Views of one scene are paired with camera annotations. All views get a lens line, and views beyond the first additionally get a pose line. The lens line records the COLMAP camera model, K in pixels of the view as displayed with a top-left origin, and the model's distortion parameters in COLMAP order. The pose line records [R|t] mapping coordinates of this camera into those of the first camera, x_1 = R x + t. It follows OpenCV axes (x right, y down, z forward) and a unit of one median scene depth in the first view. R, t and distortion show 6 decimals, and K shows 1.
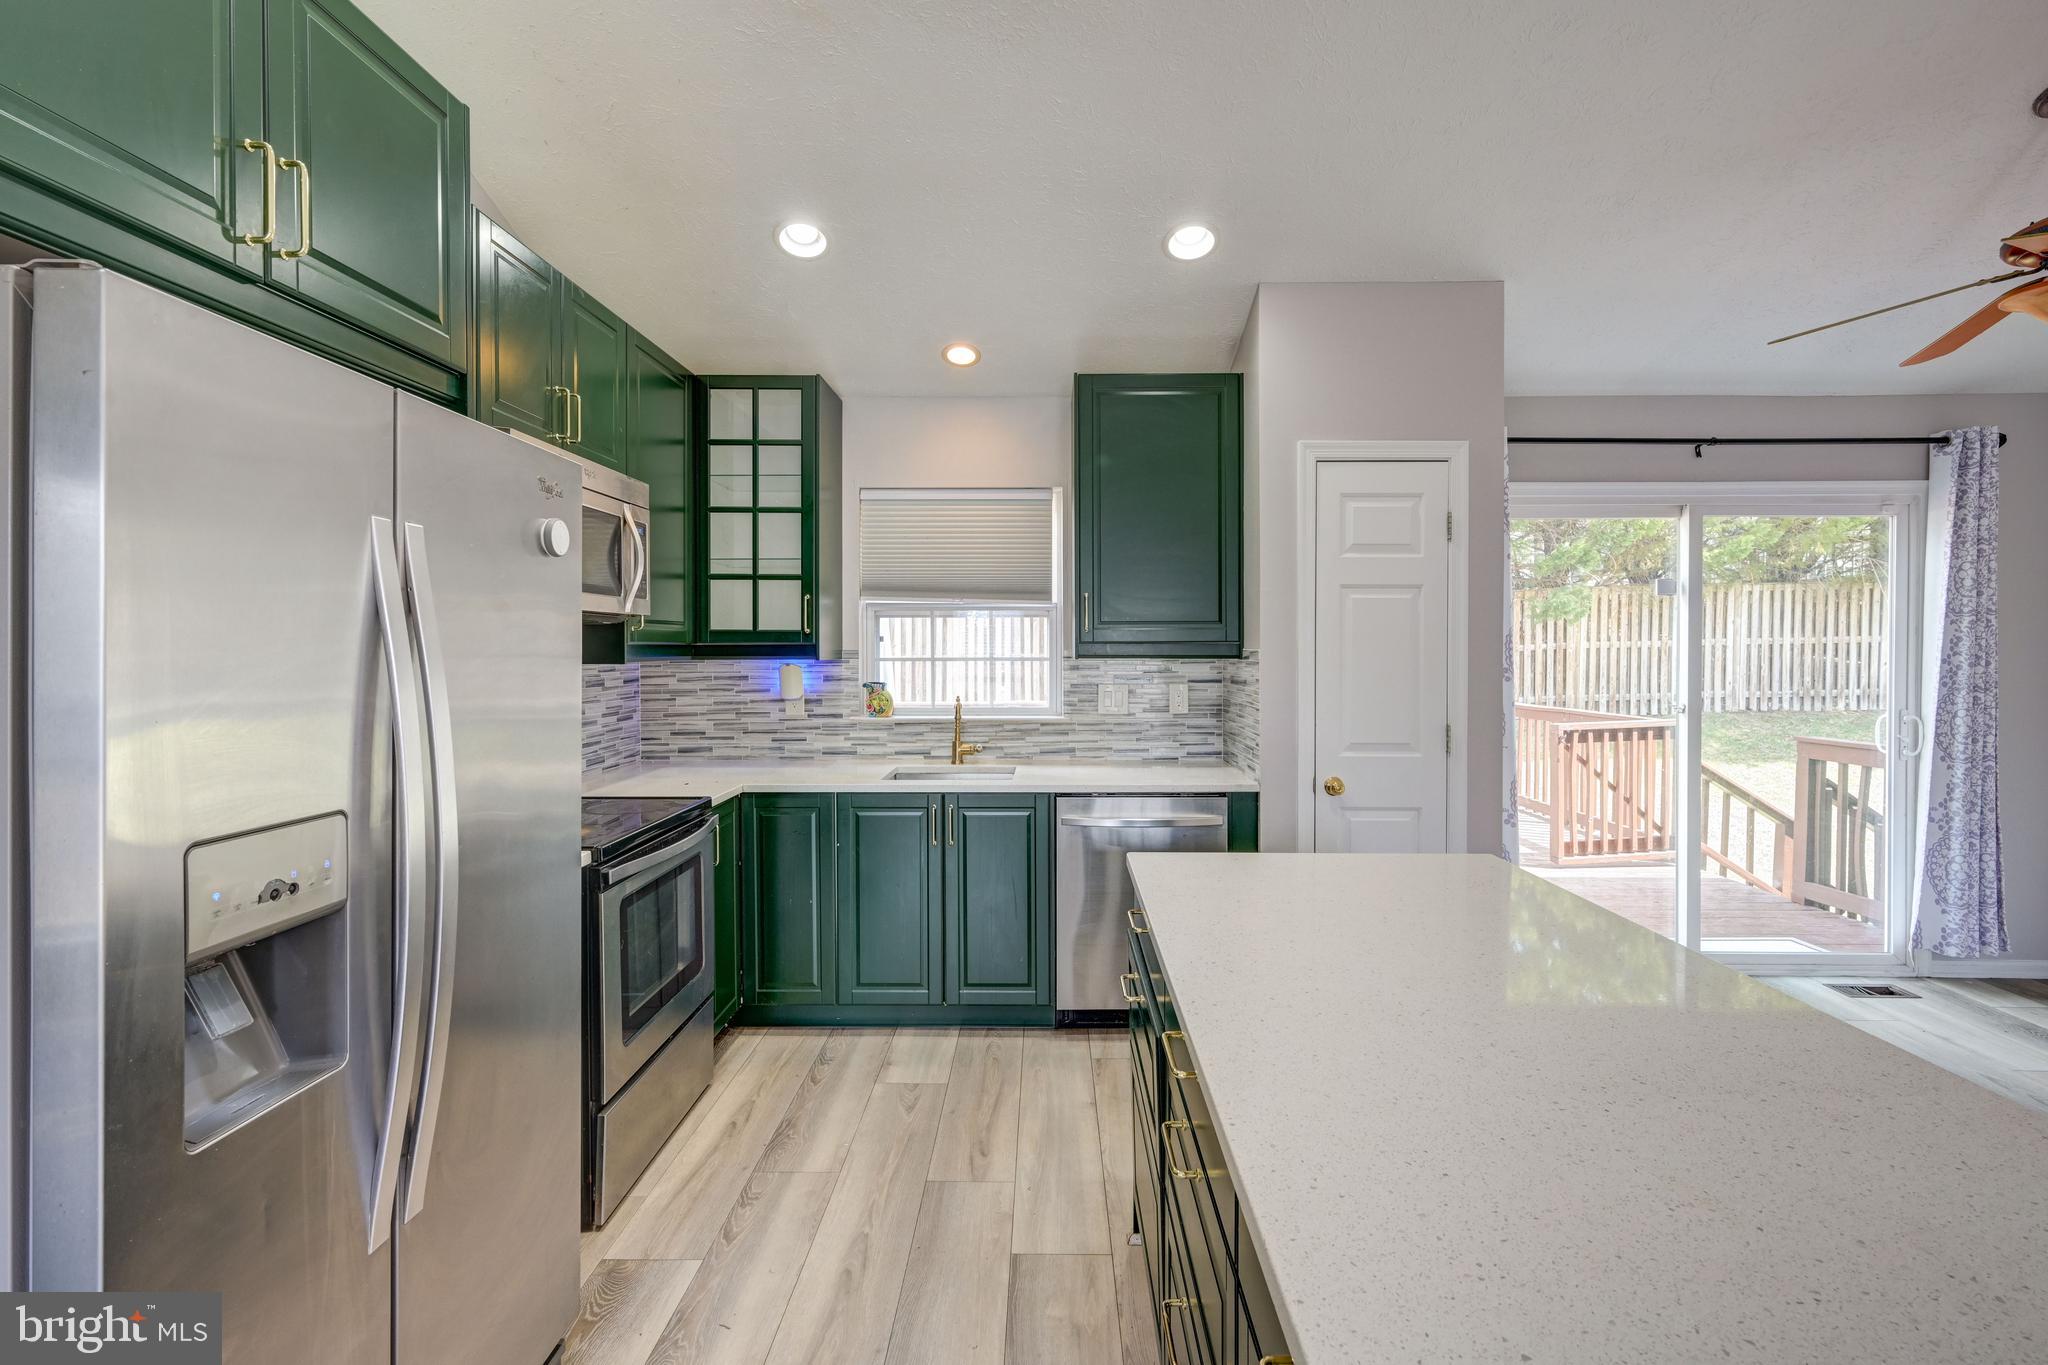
lens RADIAL K [[941.2, 0, 1027.2], [0, 941.2, 662.8], [0, 0, 1]] dist [-0.002398, 0.000586]
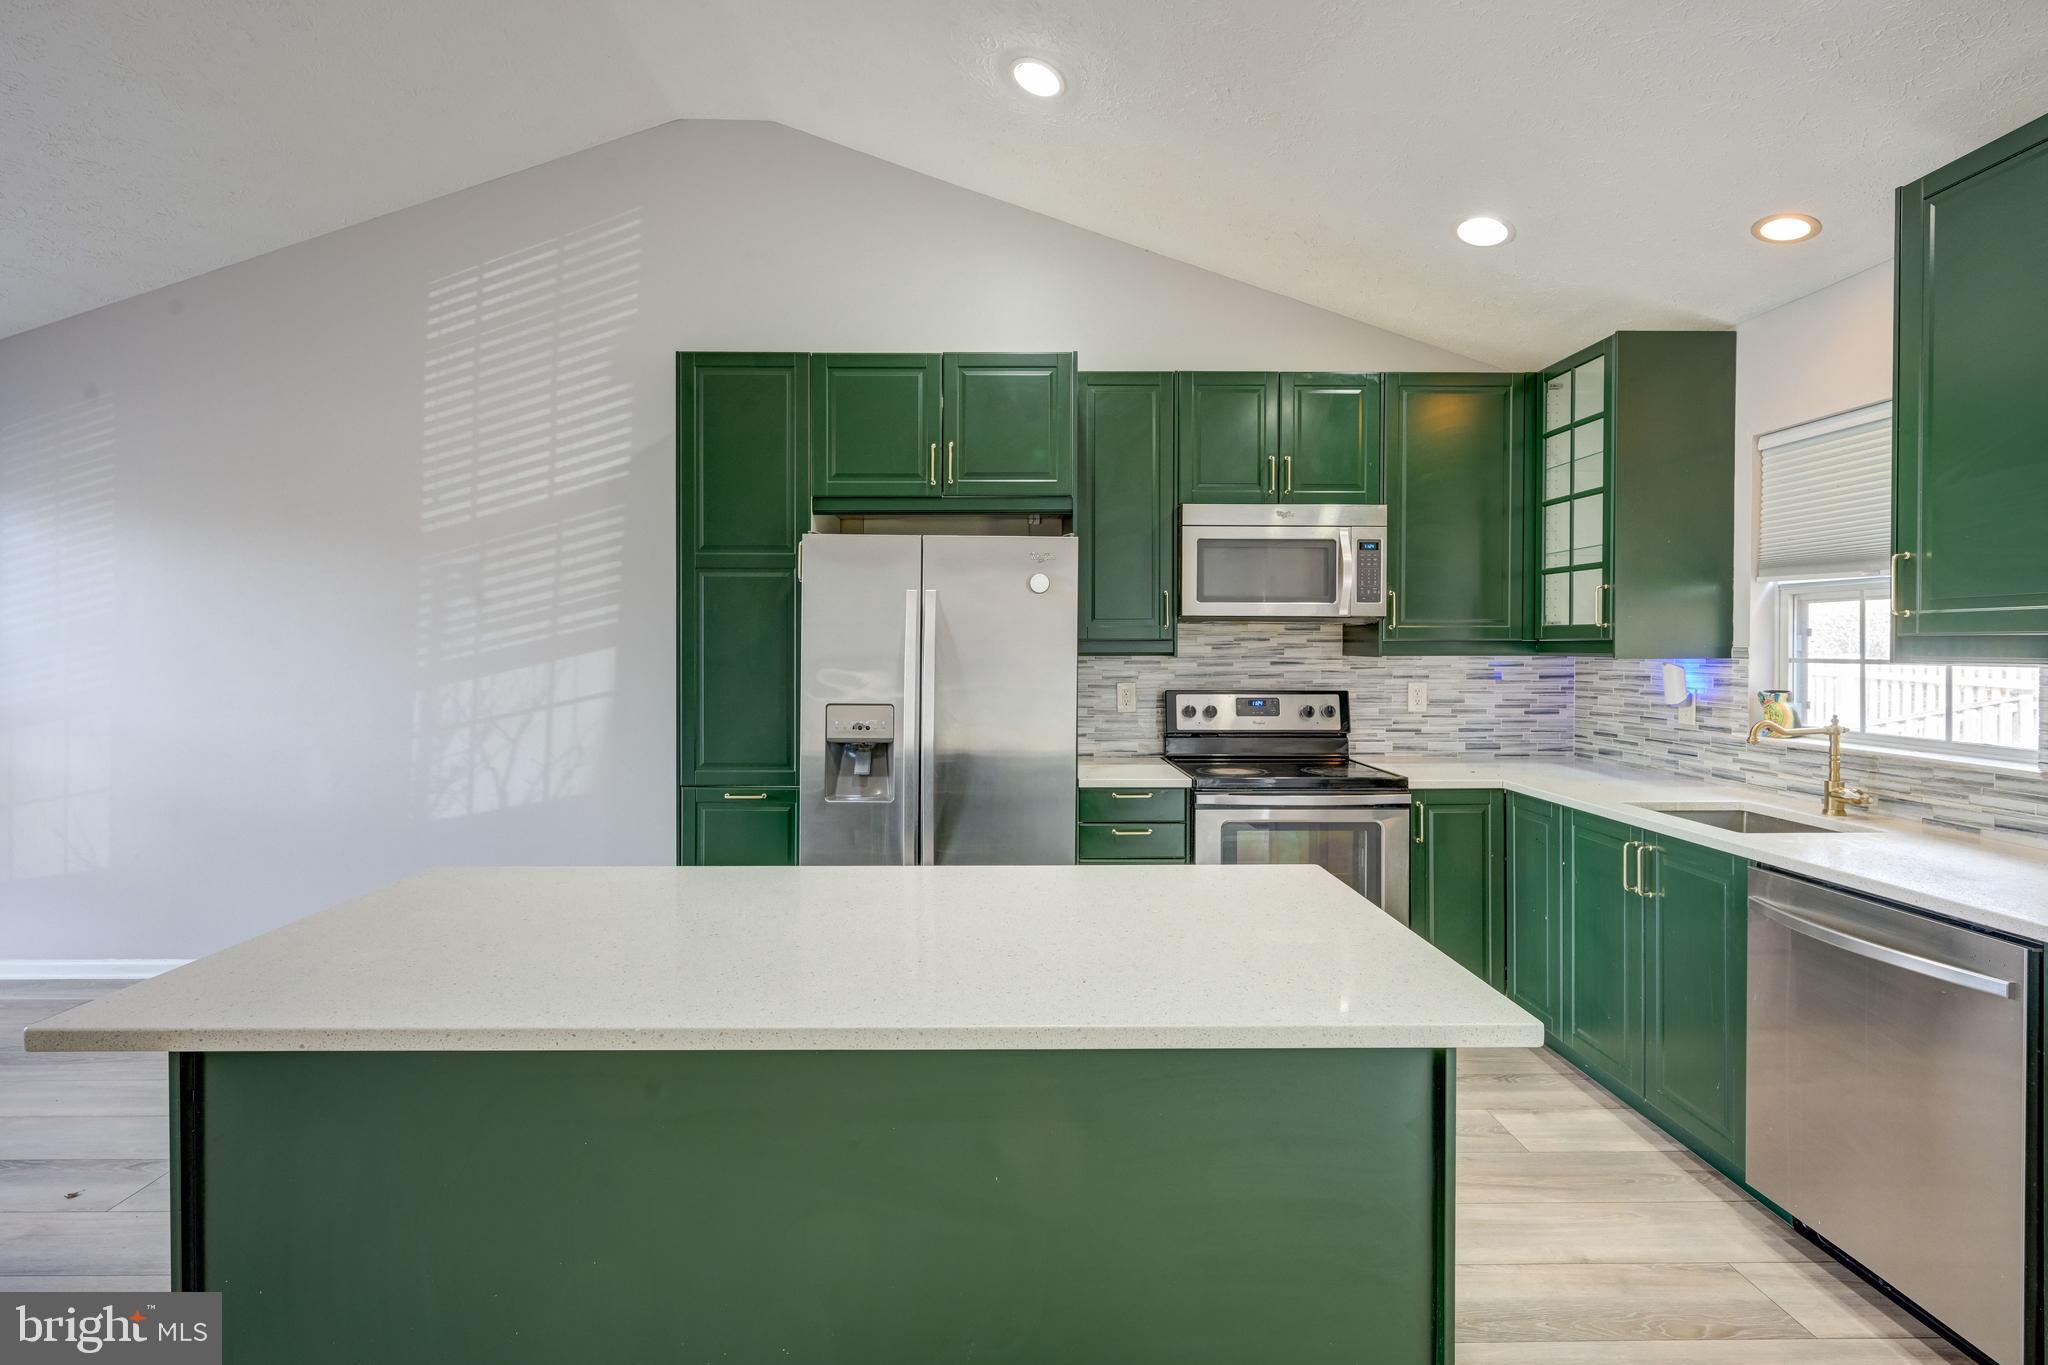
lens RADIAL K [[941.2, 0, 1018.7], [0, 941.2, 650.7], [0, 0, 1]] dist [-0.002398, 0.000586]
pose [[0.023964, 0.005886, -0.999695, 0.586758], [-0.016722, 0.999845, 0.005486, -0.004997], [0.999573, 0.016586, 0.024059, 0.391412]]
